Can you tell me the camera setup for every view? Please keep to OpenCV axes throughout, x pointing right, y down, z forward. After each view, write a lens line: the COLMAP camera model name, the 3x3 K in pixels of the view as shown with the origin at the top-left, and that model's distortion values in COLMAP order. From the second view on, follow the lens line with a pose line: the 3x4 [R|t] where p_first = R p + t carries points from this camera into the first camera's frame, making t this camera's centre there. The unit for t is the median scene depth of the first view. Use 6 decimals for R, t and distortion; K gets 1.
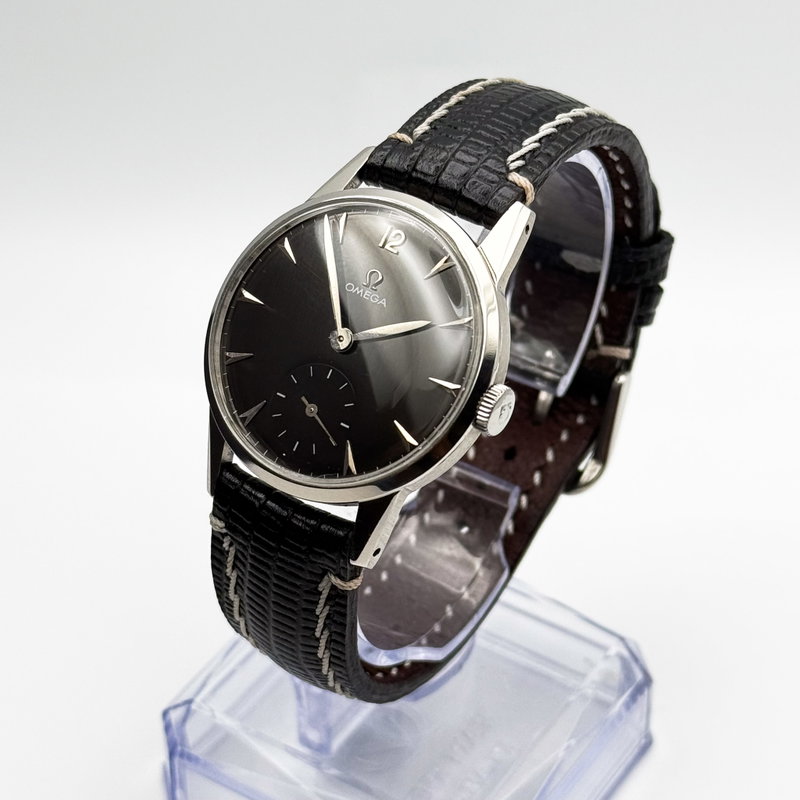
lens RADIAL K [[2449.2, 0, 400.0], [0, 2449.2, 400.0], [0, 0, 1]] dist [0.156711, 0.142219]
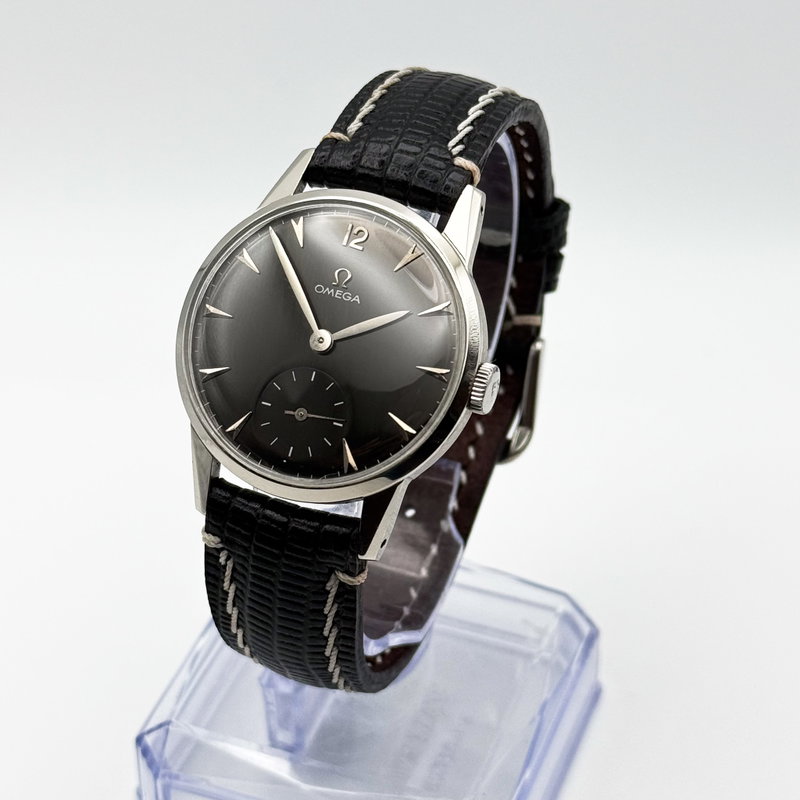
lens RADIAL K [[2449.2, 0, 400.0], [0, 2449.2, 400.0], [0, 0, 1]] dist [0.156711, 0.142219]
pose [[0.974264, -0.137168, 0.178868, -0.171251], [0.136144, 0.990525, 0.018049, -0.013905], [-0.179649, 0.006768, 0.983708, -0.002055]]
